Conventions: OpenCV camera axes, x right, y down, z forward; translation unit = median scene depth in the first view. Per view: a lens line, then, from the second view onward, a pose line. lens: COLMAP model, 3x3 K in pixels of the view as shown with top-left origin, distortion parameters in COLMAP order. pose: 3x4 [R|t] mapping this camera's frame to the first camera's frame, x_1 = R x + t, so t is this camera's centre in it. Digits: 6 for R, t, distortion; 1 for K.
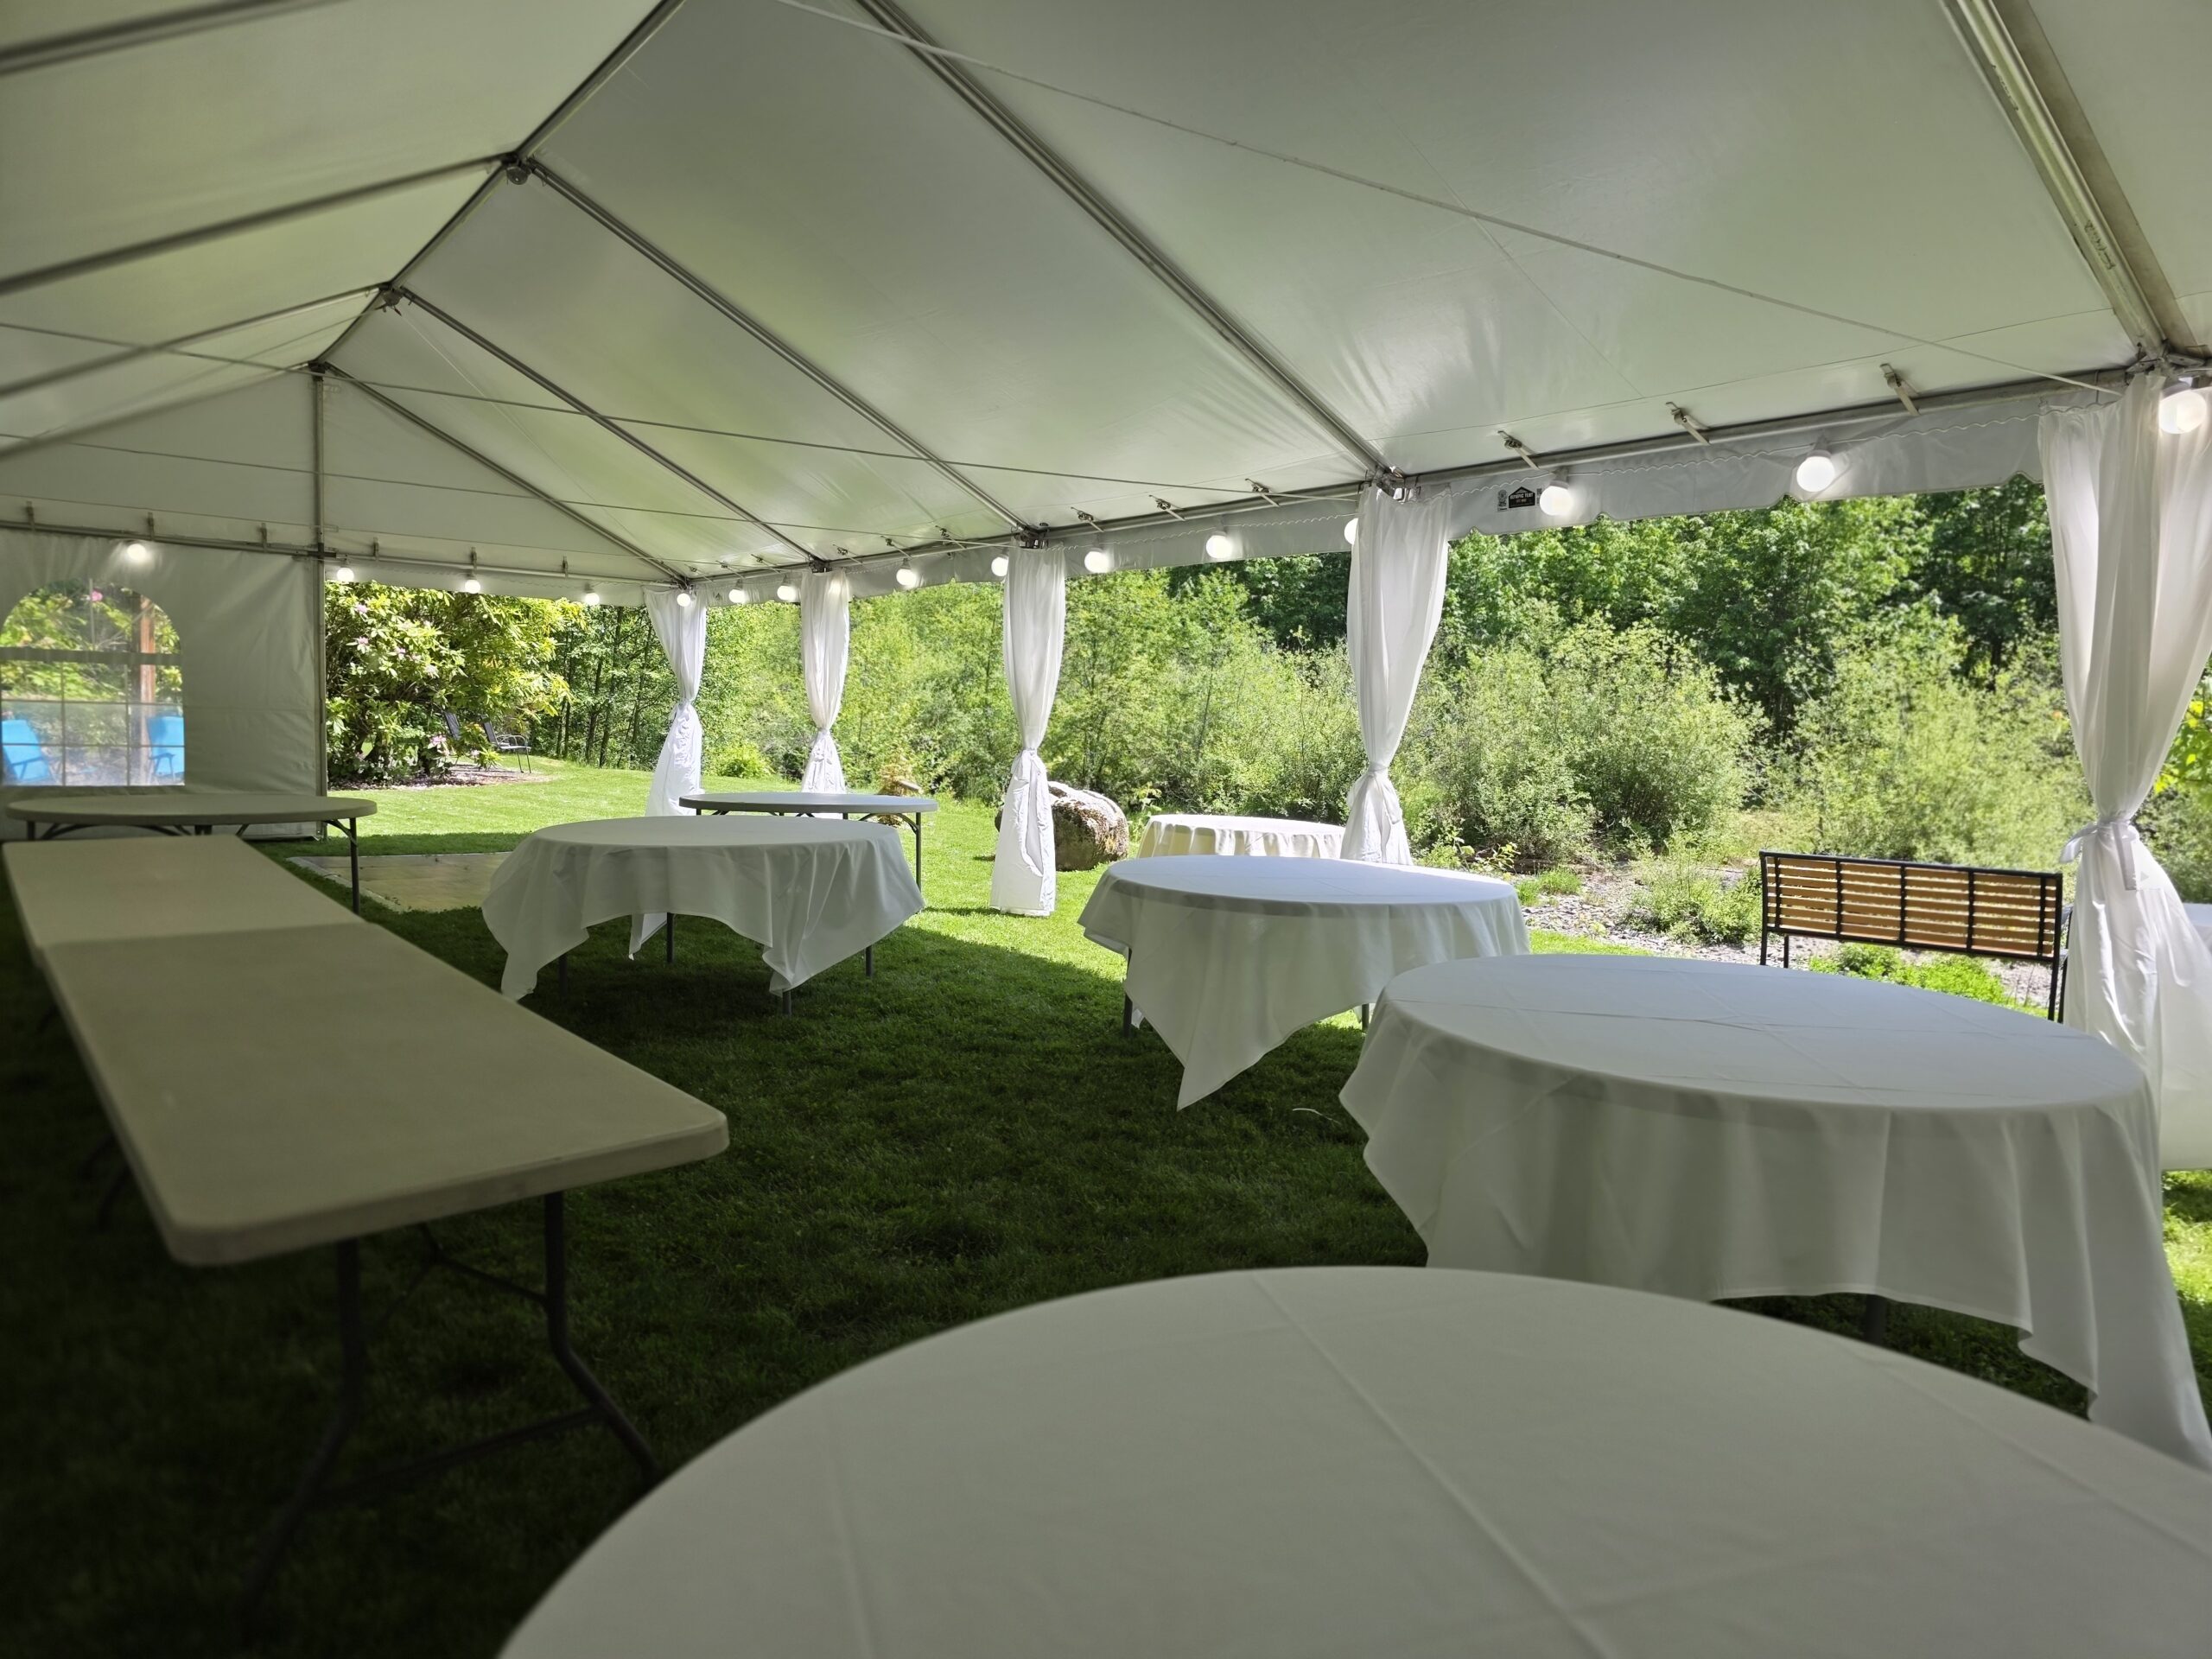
lens RADIAL K [[1493.3, 0, 1139.6], [0, 1493.3, 867.4], [0, 0, 1]] dist [0.046871, -0.038603]
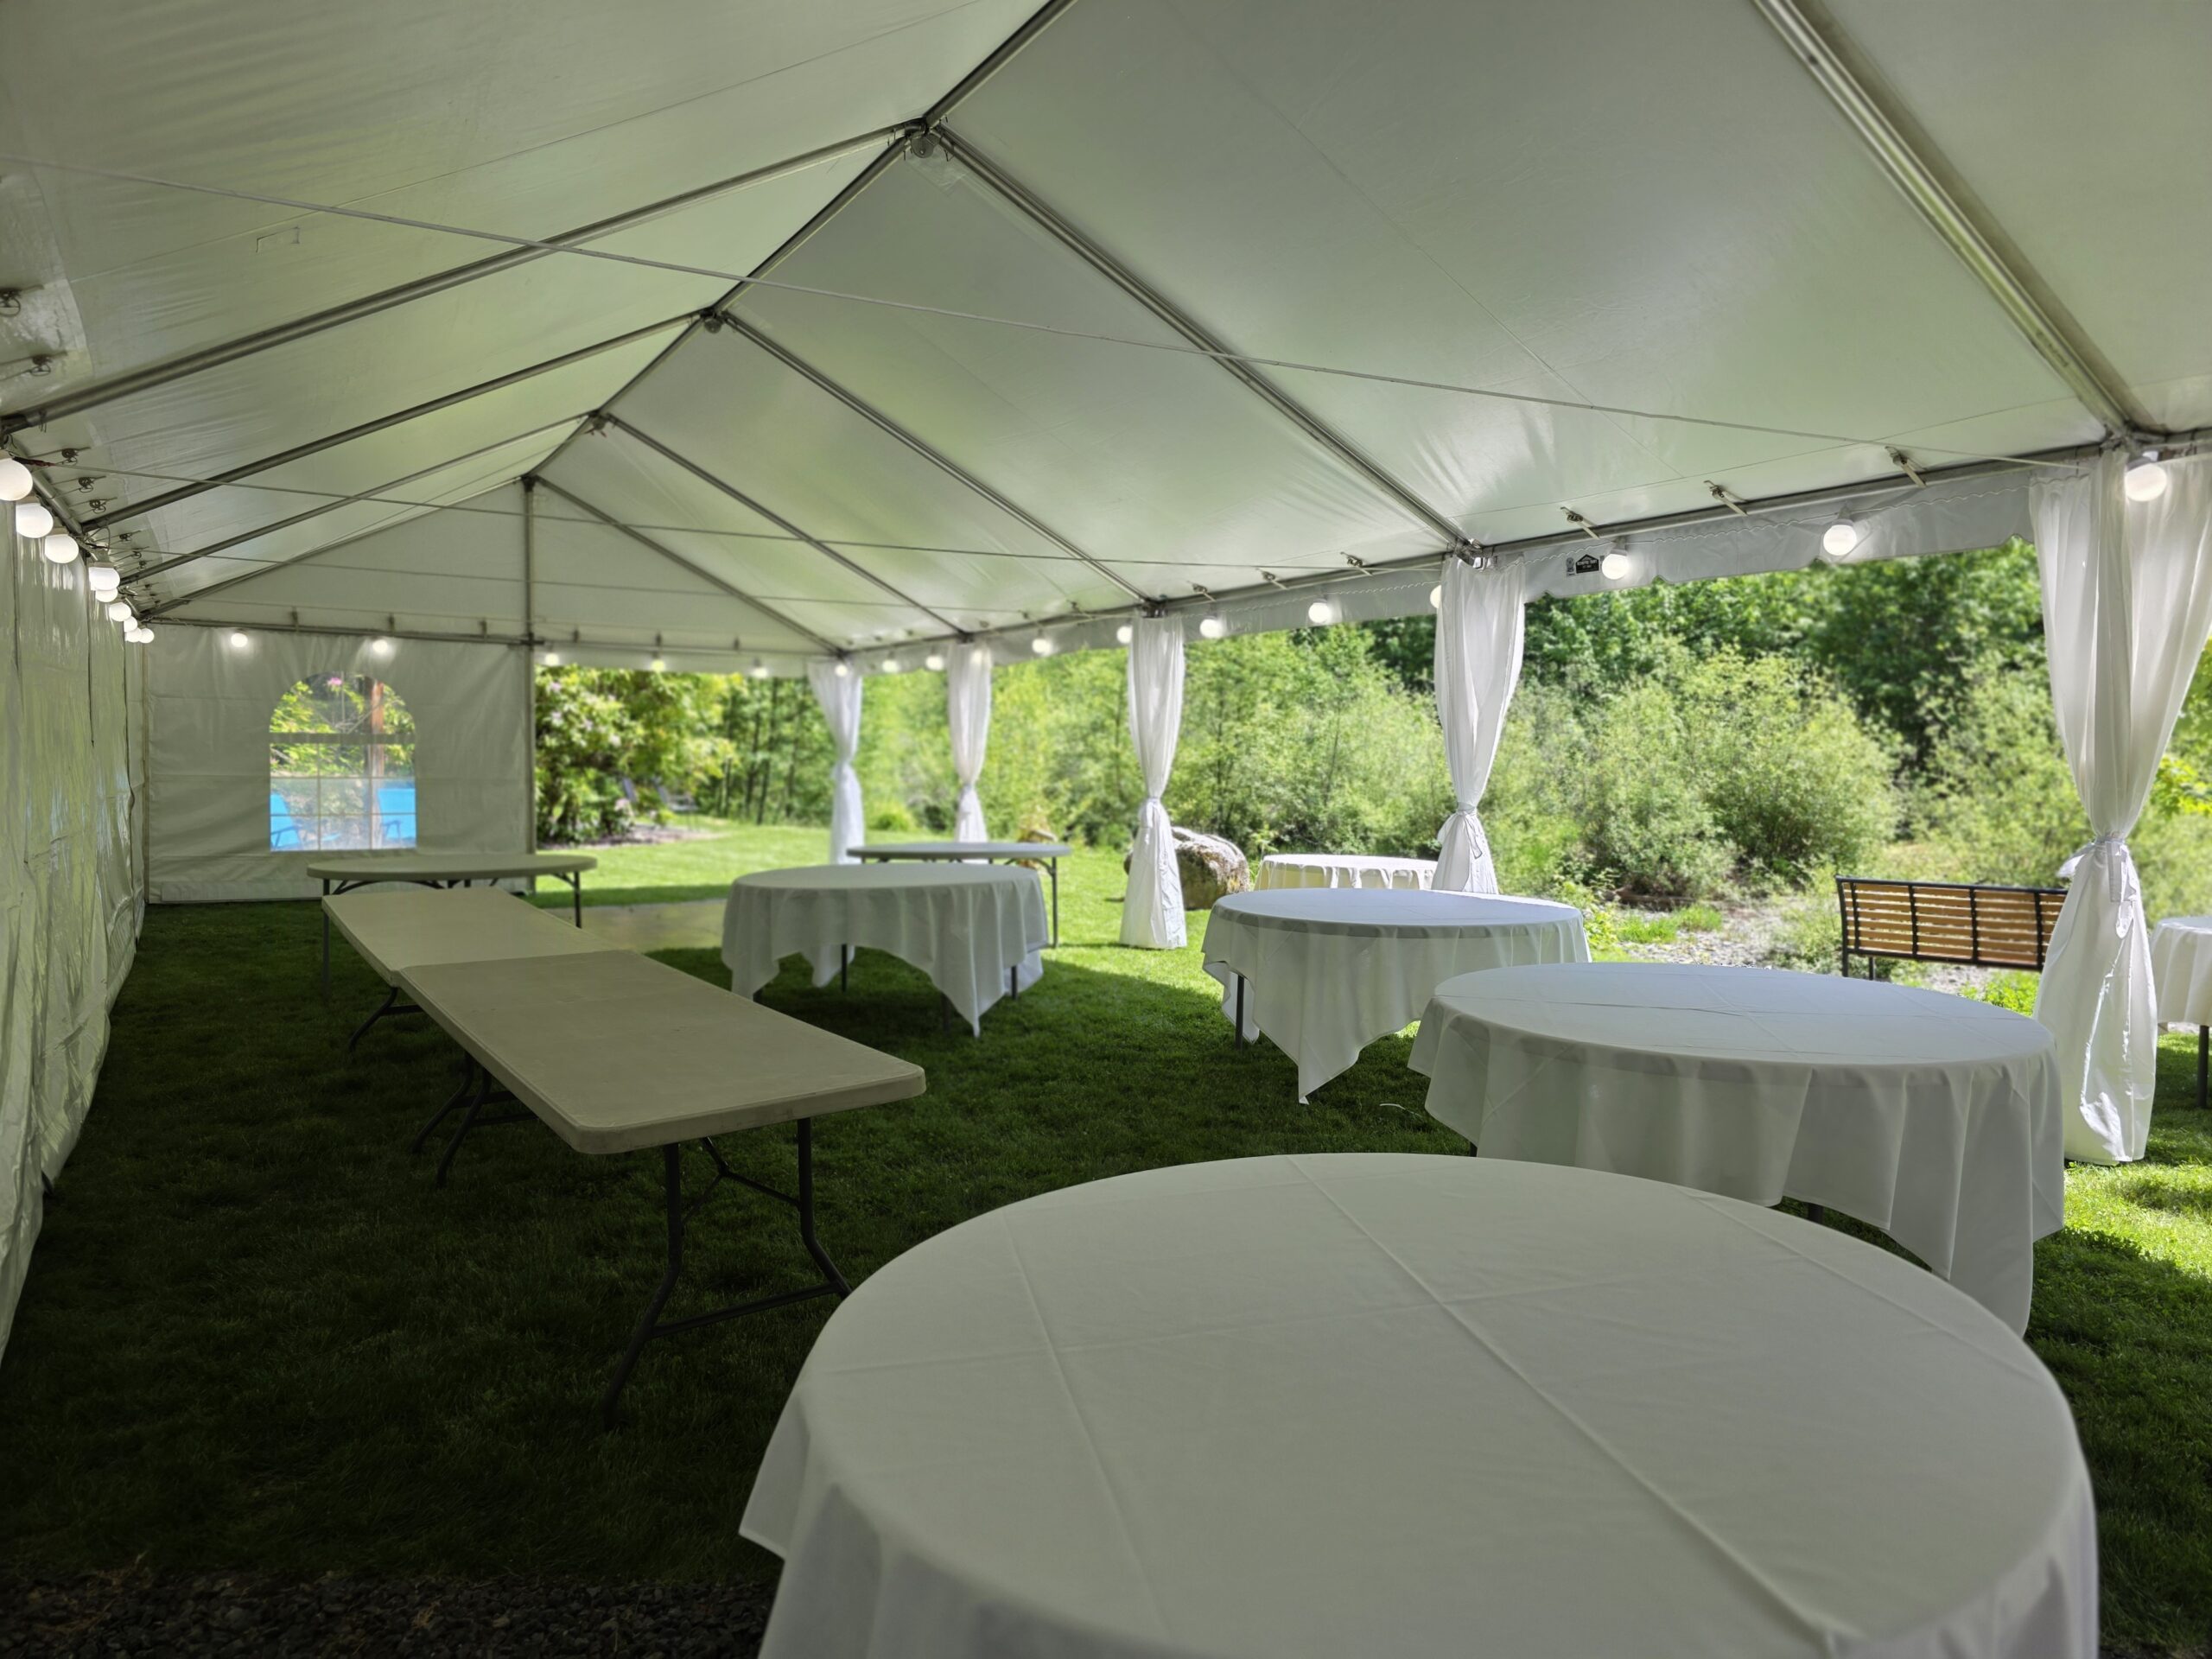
lens RADIAL K [[1513.6, 0, 1113.3], [0, 1513.6, 836.8], [0, 0, 1]] dist [0.073964, -0.079371]
pose [[0.994086, -0.021422, -0.106457, 0.013651], [0.015881, 0.998488, -0.052624, 0.006797], [0.107424, 0.050623, 0.992924, -0.100004]]
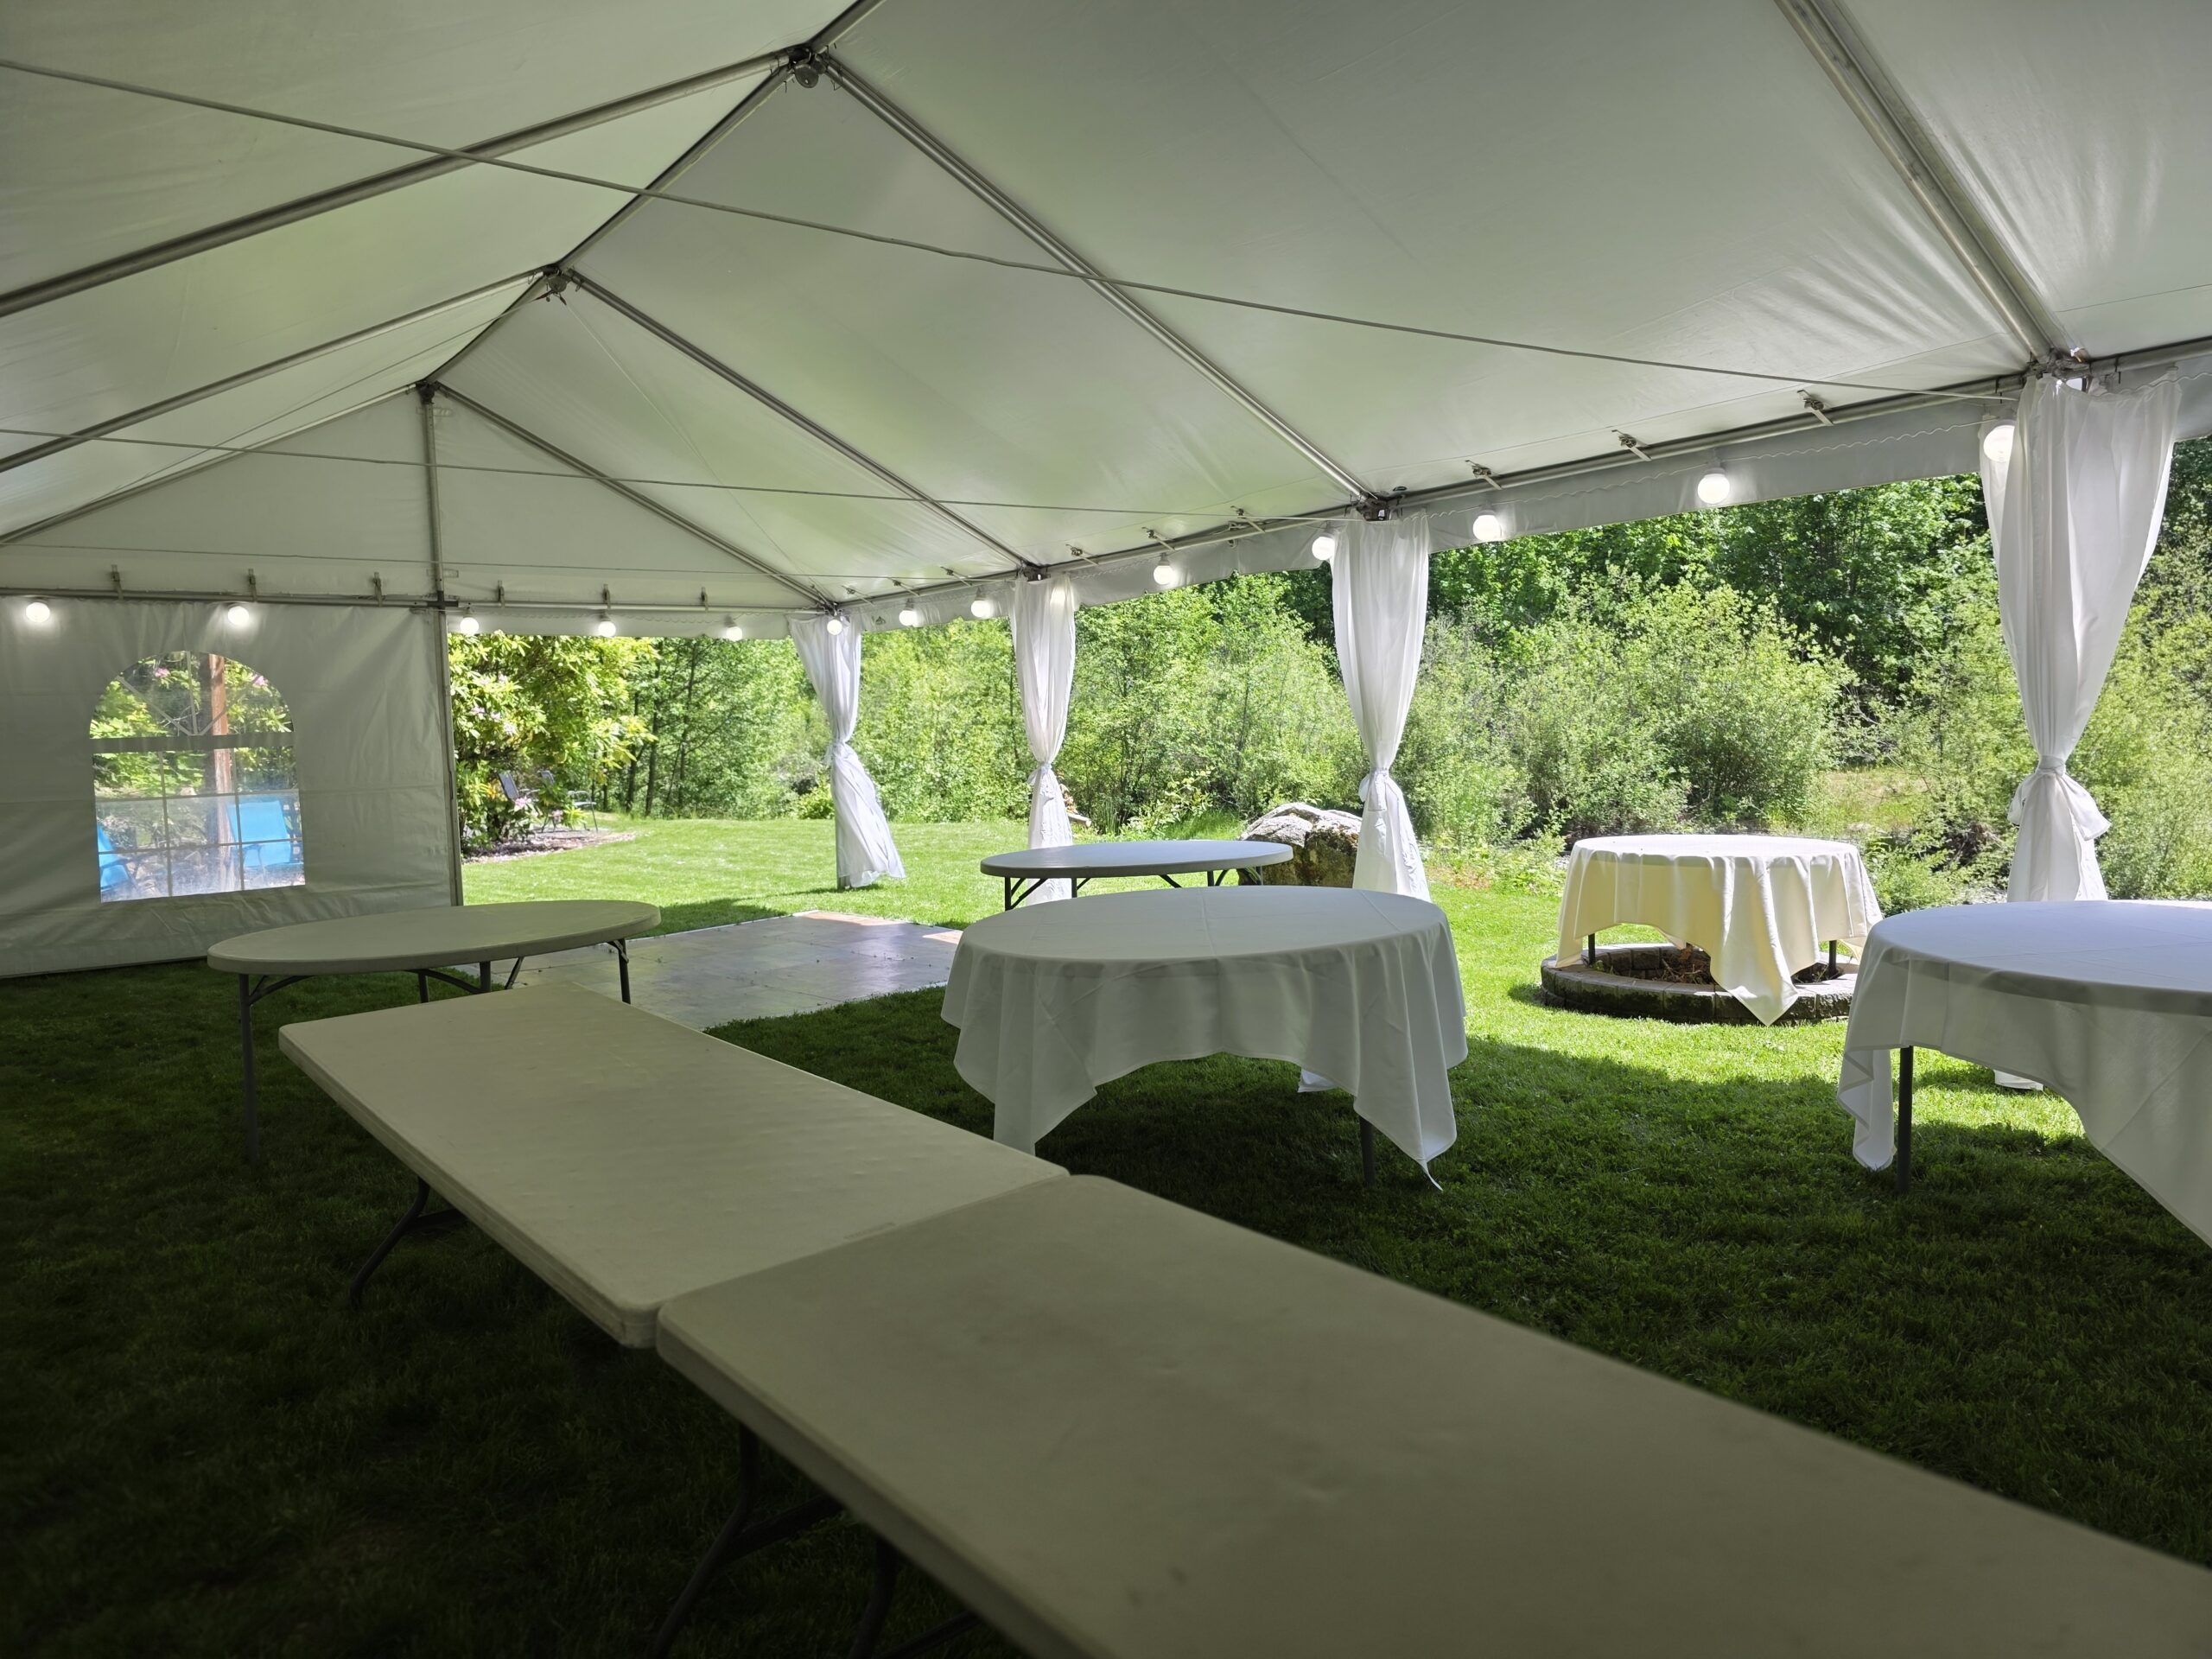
lens RADIAL K [[1450.5, 0, 1041.9], [0, 1450.5, 821.4], [0, 0, 1]] dist [0.071121, -0.072115]
pose [[0.997271, -0.072678, -0.012999, -0.231437], [0.072219, 0.996848, -0.032843, -0.036794], [0.015345, 0.031814, 0.999376, 0.202254]]
